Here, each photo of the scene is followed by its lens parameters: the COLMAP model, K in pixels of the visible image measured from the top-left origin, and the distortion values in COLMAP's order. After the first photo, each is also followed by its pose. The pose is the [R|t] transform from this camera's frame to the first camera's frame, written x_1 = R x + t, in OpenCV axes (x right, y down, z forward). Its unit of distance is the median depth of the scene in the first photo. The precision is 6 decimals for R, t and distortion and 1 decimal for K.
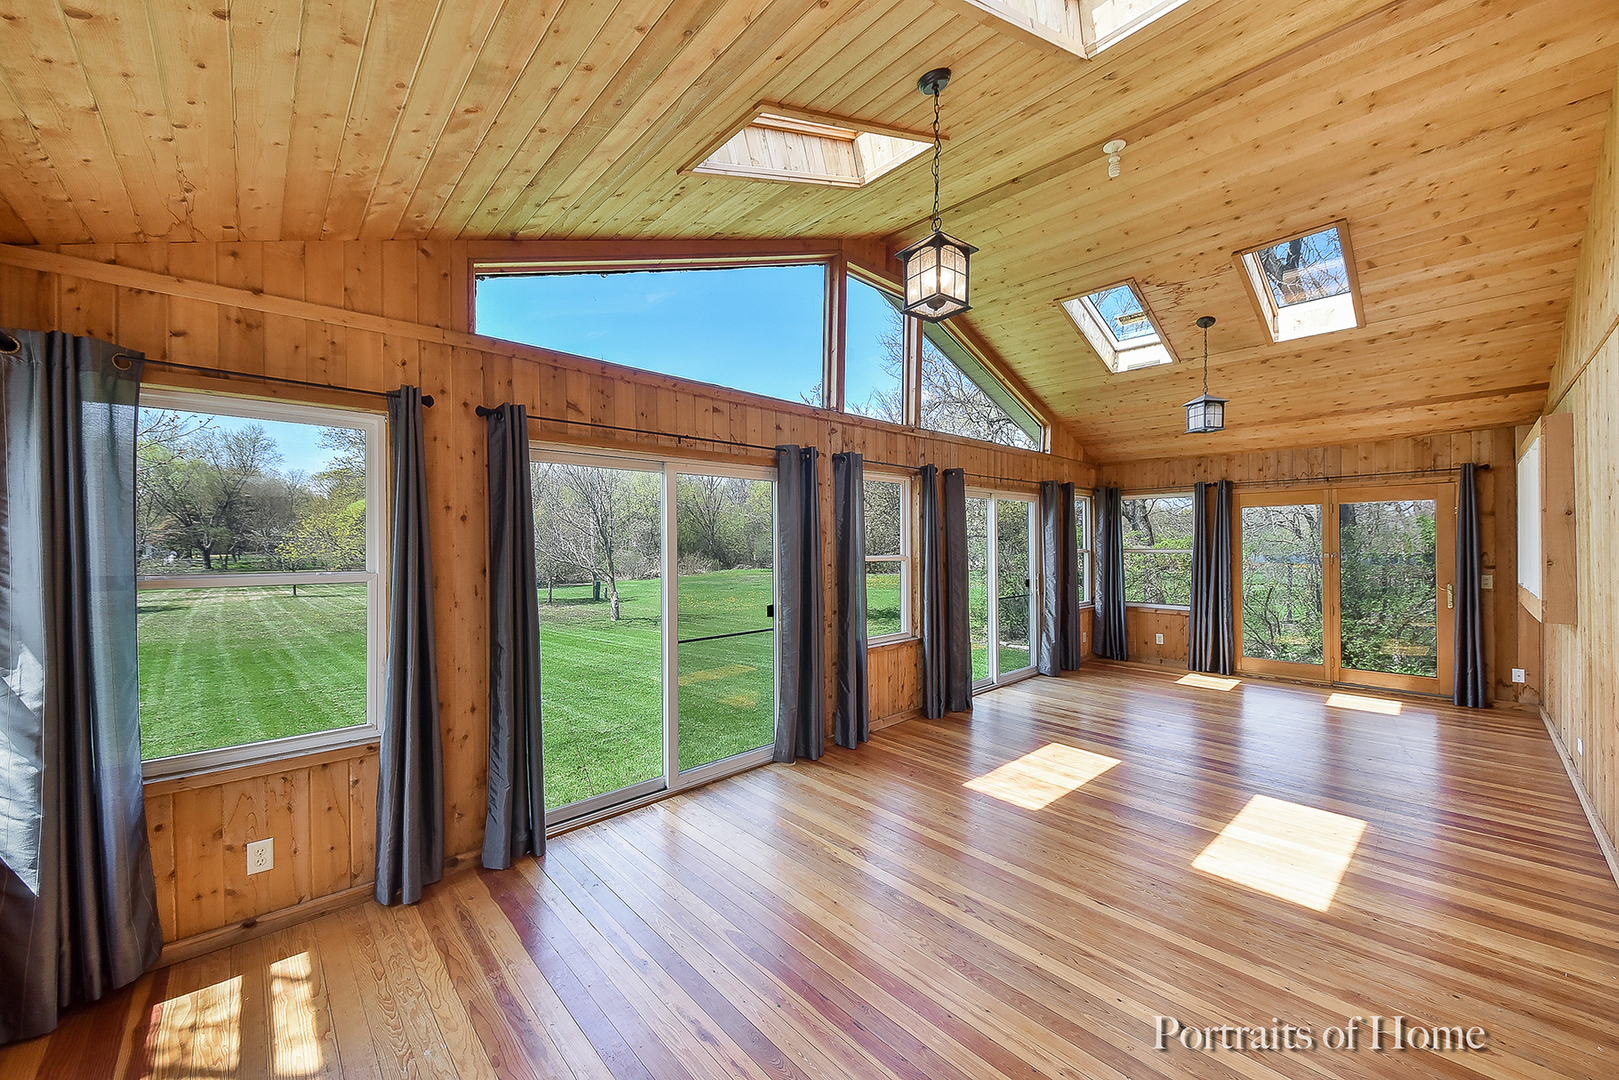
lens RADIAL K [[603.7, 0, 810.8], [0, 603.7, 542.7], [0, 0, 1]] dist [0.001375, -0.000293]
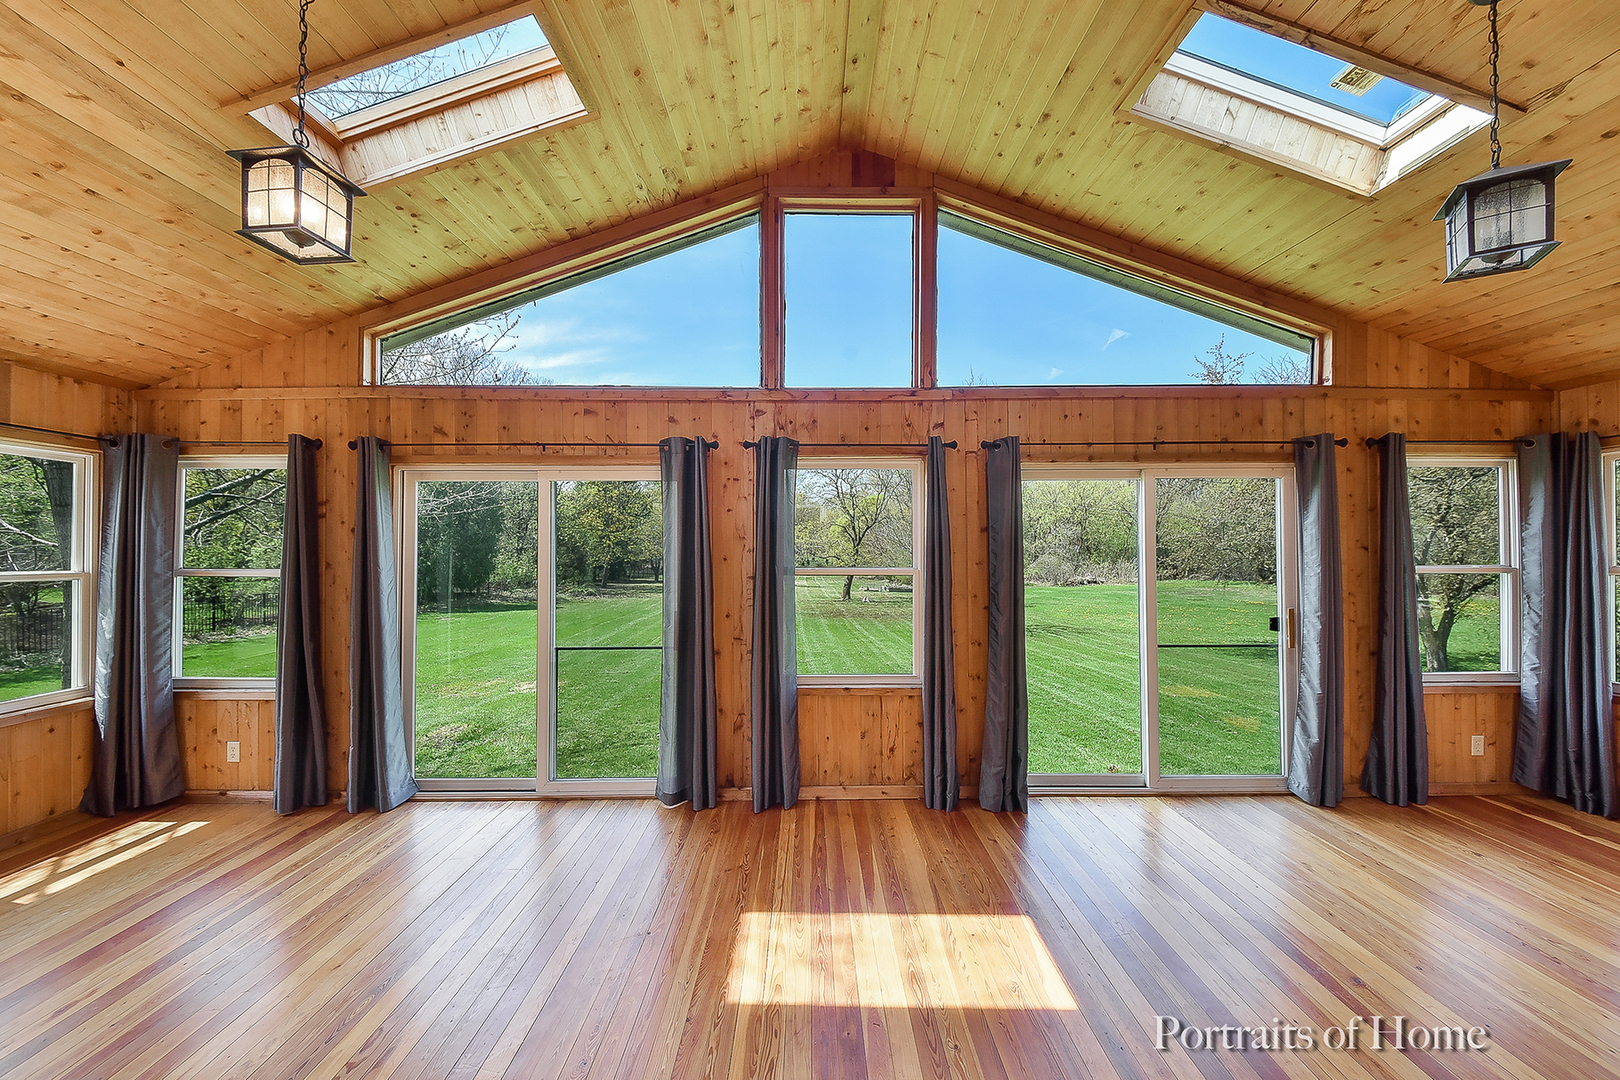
lens RADIAL K [[597.7, 0, 812.5], [0, 597.7, 531.3], [0, 0, 1]] dist [0.003018, -0.000586]
pose [[0.732744, -0.000785, -0.680504, 0.705324], [-0.002986, 0.999986, -0.004369, -0.024656], [0.680498, 0.005233, 0.732732, 0.509785]]
